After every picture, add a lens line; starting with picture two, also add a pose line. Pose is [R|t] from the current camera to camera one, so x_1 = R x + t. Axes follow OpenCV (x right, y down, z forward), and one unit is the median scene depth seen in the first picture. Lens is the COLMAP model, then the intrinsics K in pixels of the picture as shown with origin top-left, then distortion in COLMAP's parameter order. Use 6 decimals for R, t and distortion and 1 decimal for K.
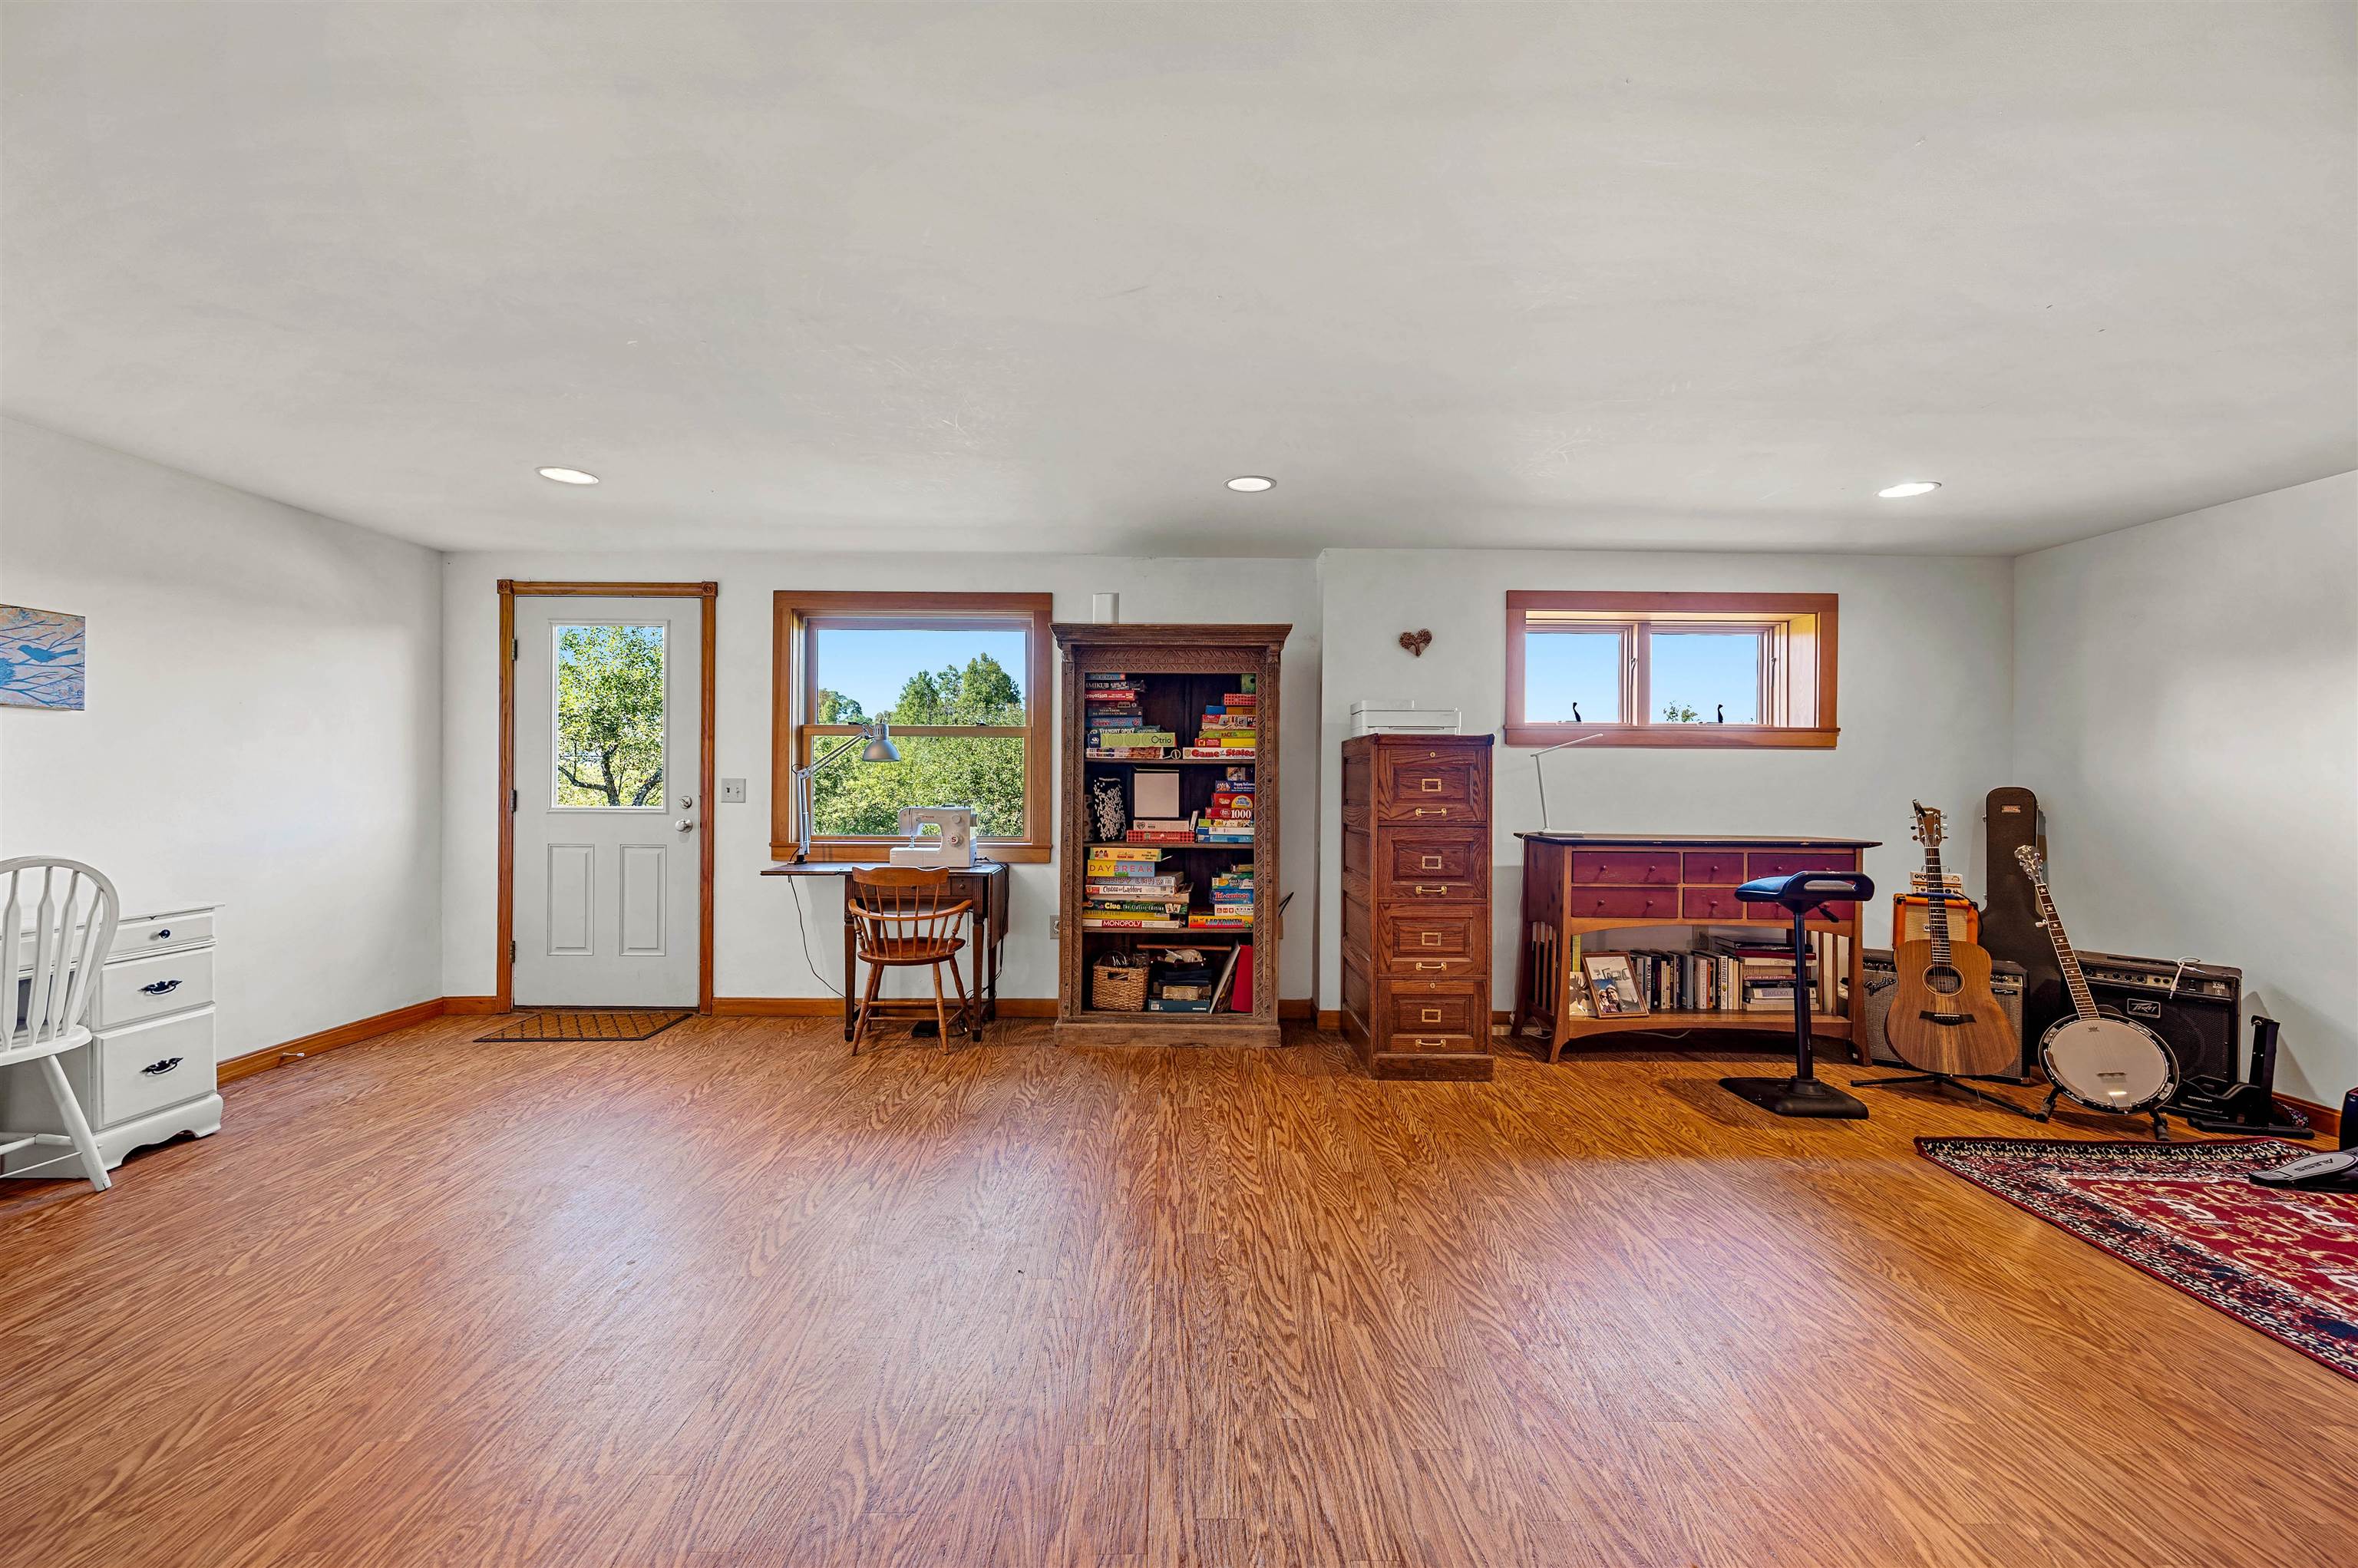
lens RADIAL K [[933.2, 0, 1173.4], [0, 933.2, 771.0], [0, 0, 1]] dist [-0.004113, 0.000856]
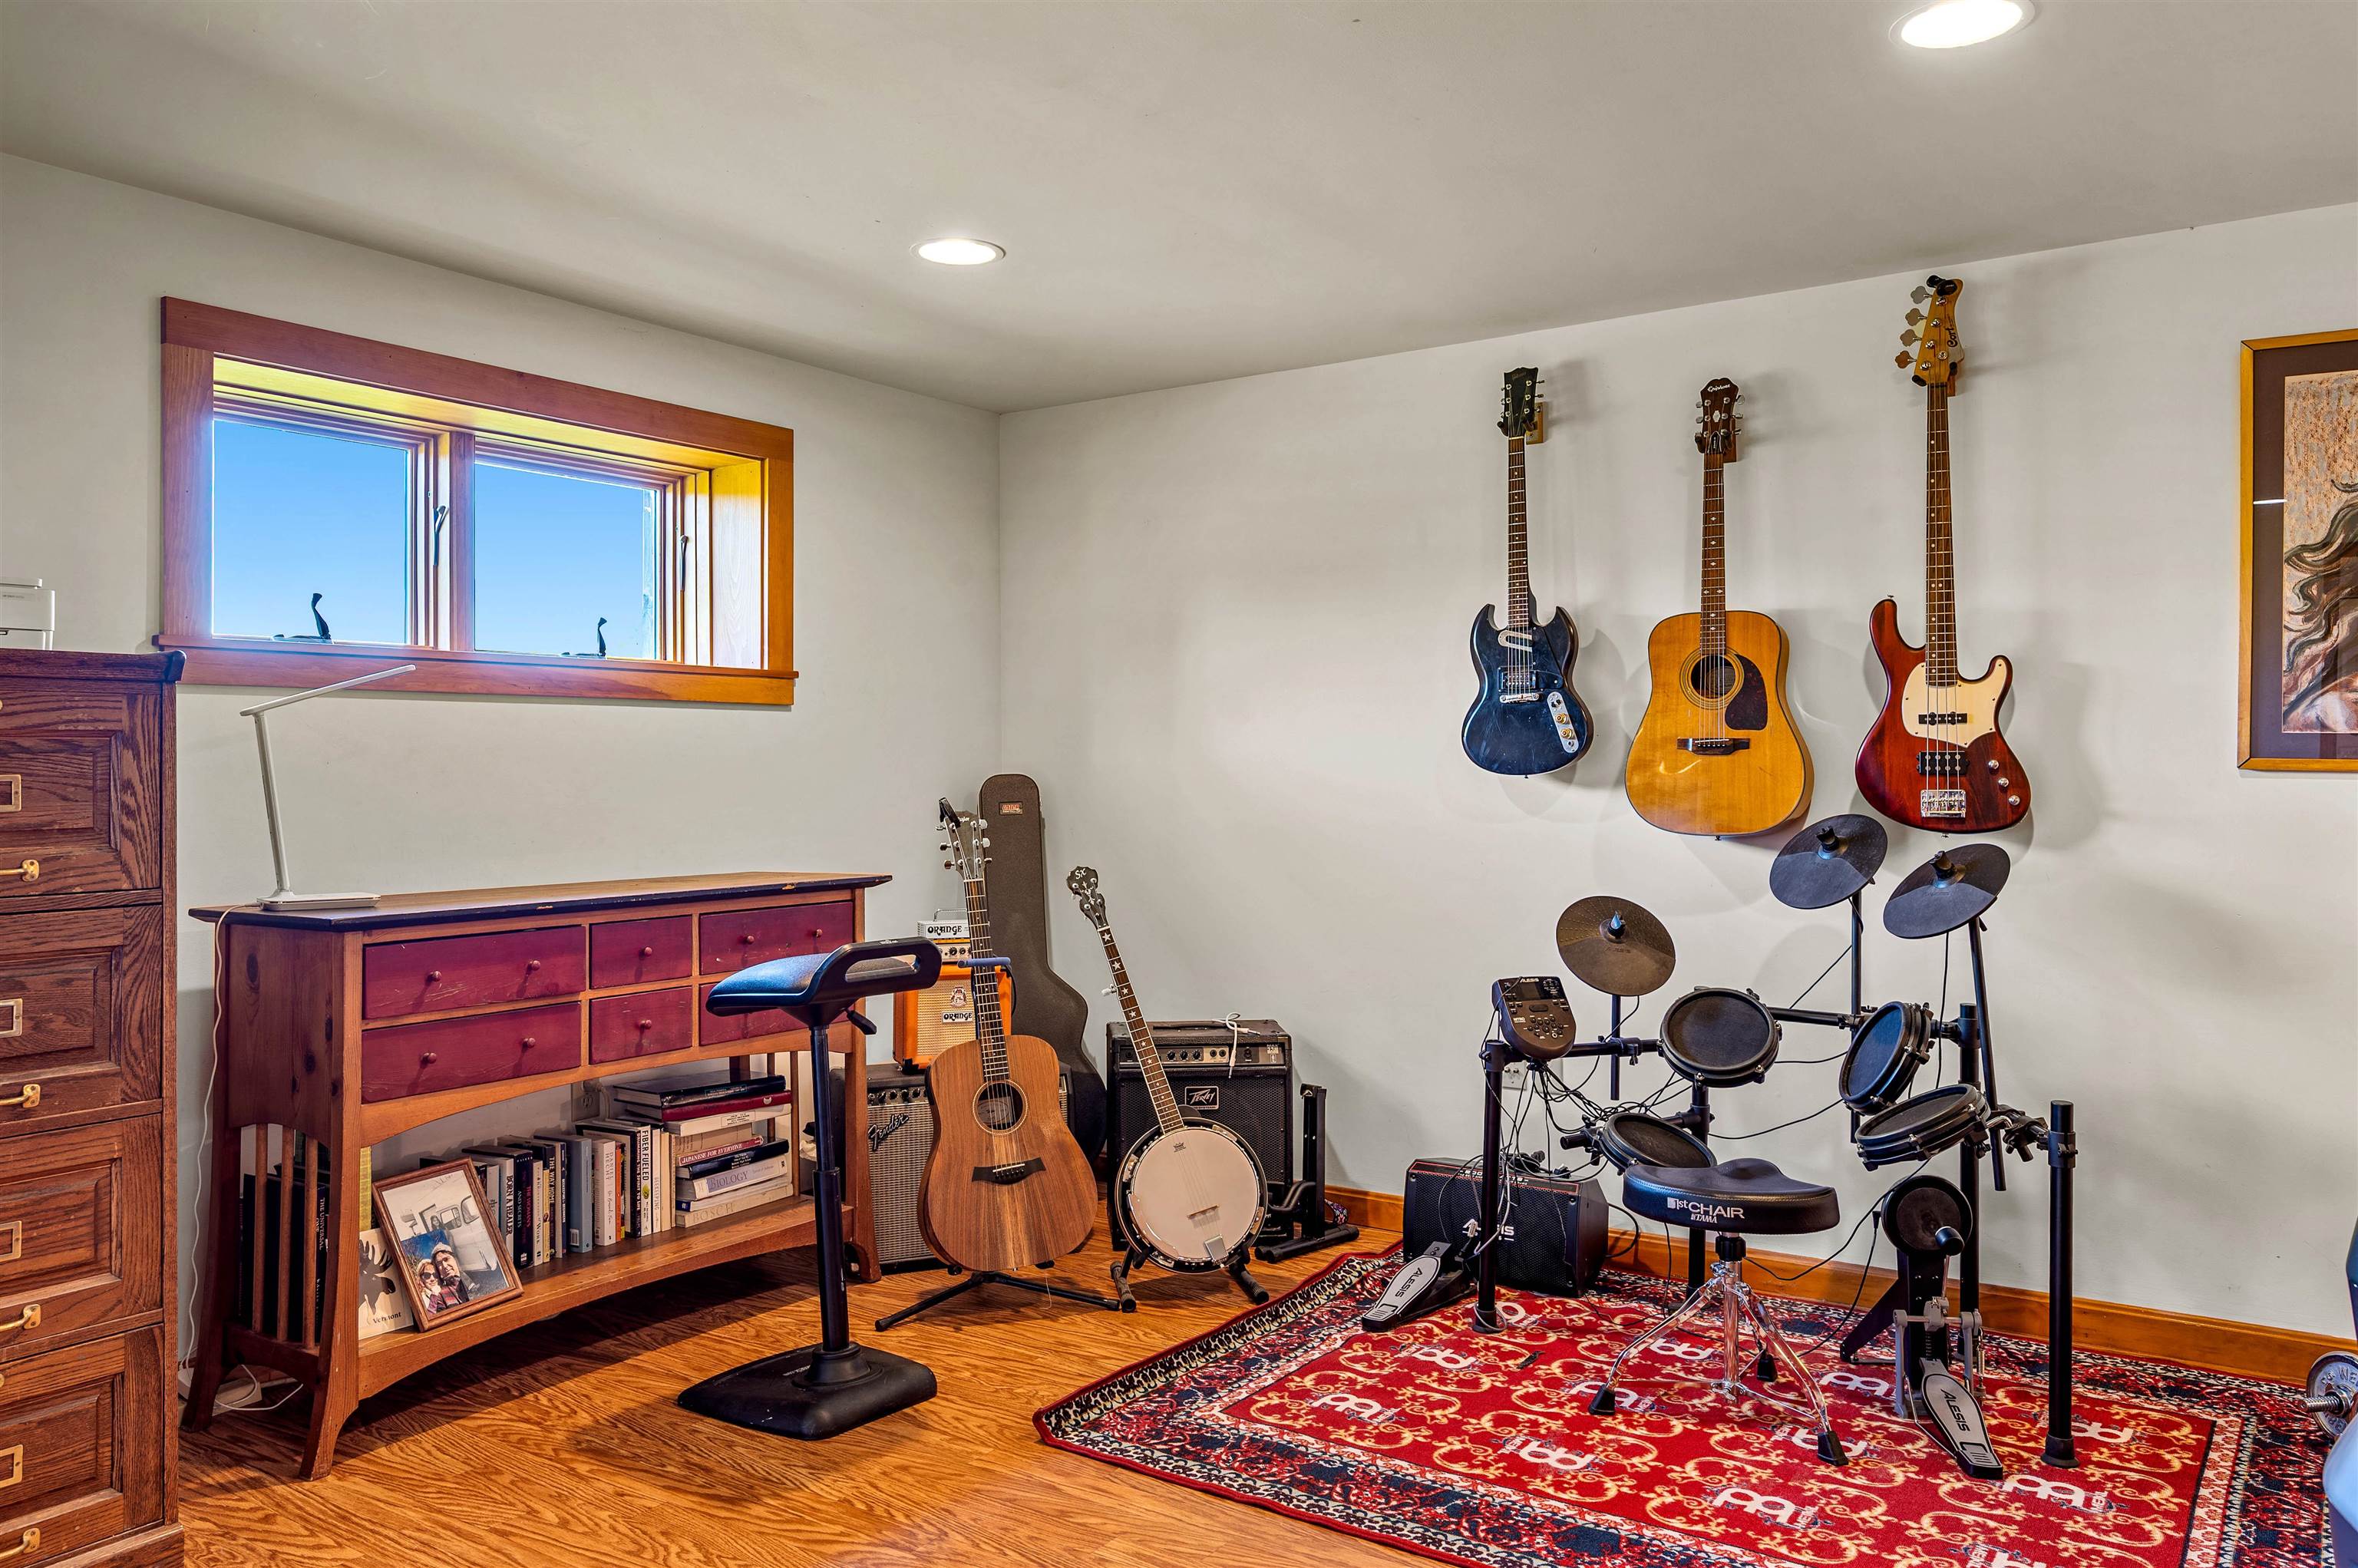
lens RADIAL K [[1708.4, 0, 1167.8], [0, 1708.4, 730.7], [0, 0, 1]] dist [-0.000416, 0.000361]
pose [[0.570967, 0.005803, 0.820953, 0.008648], [0.006478, 0.999912, -0.011574, 0.002446], [-0.820948, 0.011926, 0.570879, 0.287990]]
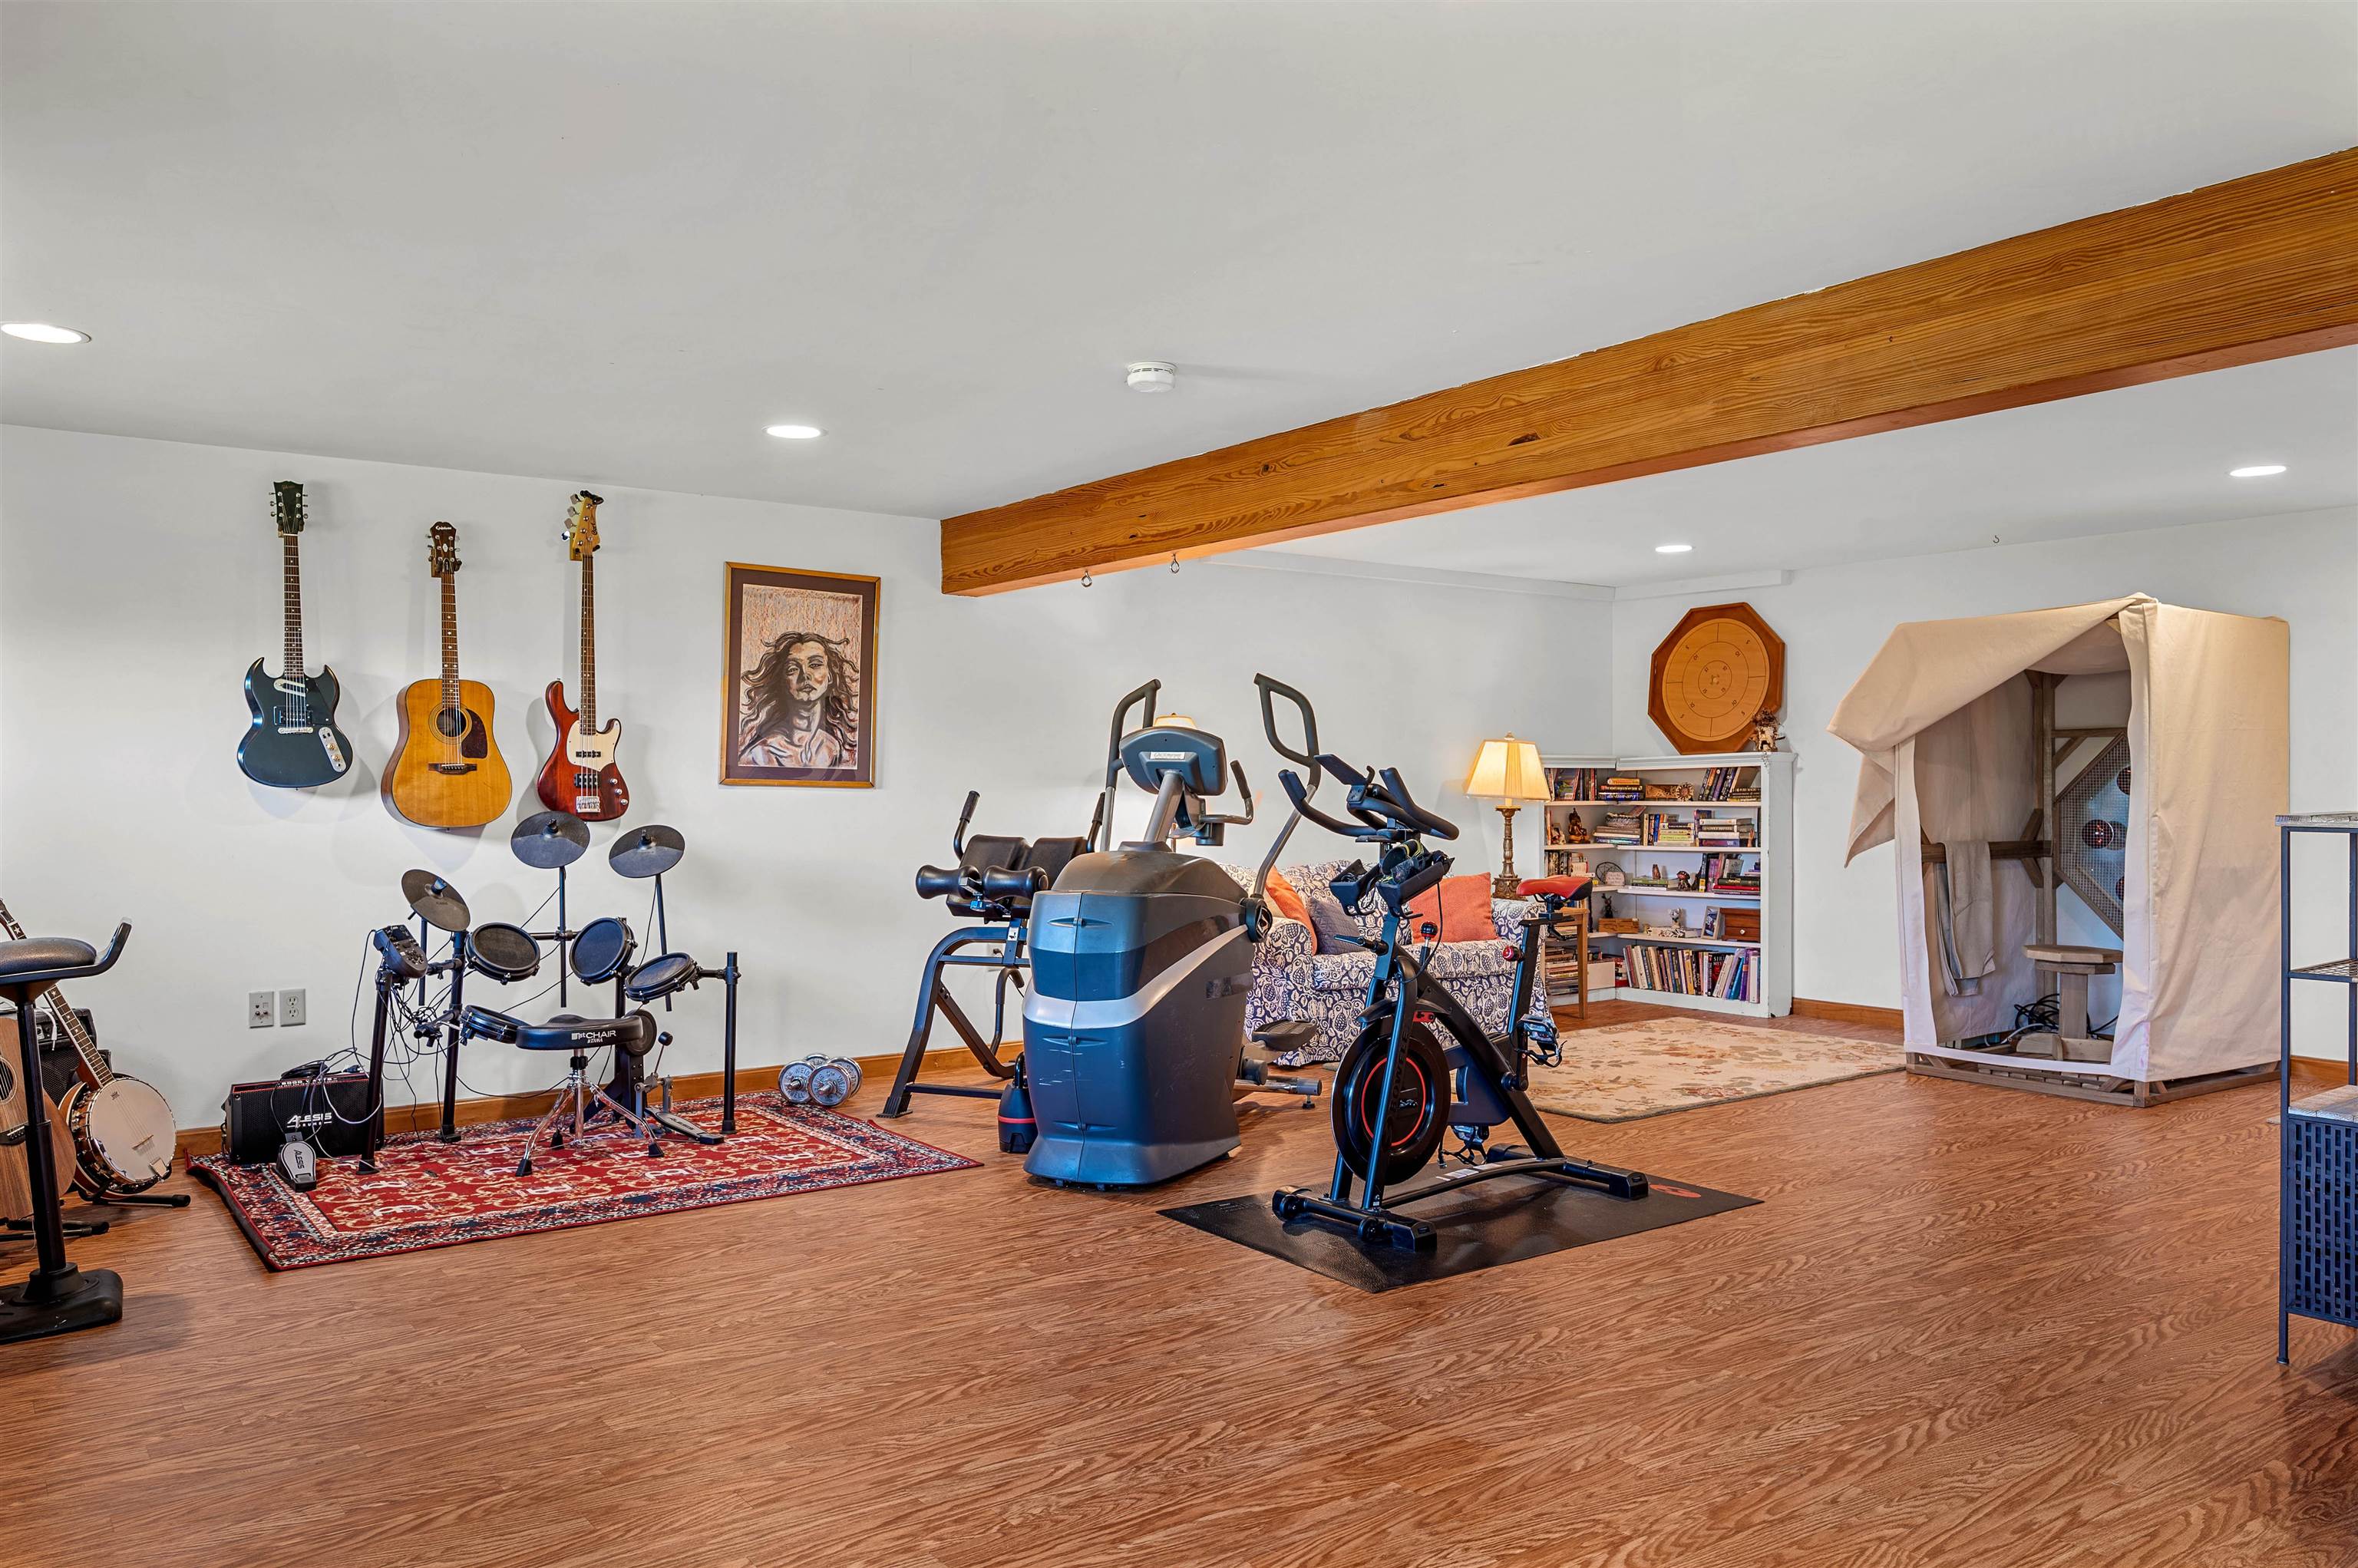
lens RADIAL K [[1657.2, 0, 1186.0], [0, 1657.2, 791.5], [0, 0, 1]] dist [0.001224, 0.000358]
pose [[-0.586581, -0.014225, 0.809766, -0.583403], [-0.008093, 0.999899, 0.011703, -0.000334], [-0.809850, 0.000311, -0.586637, 0.963273]]
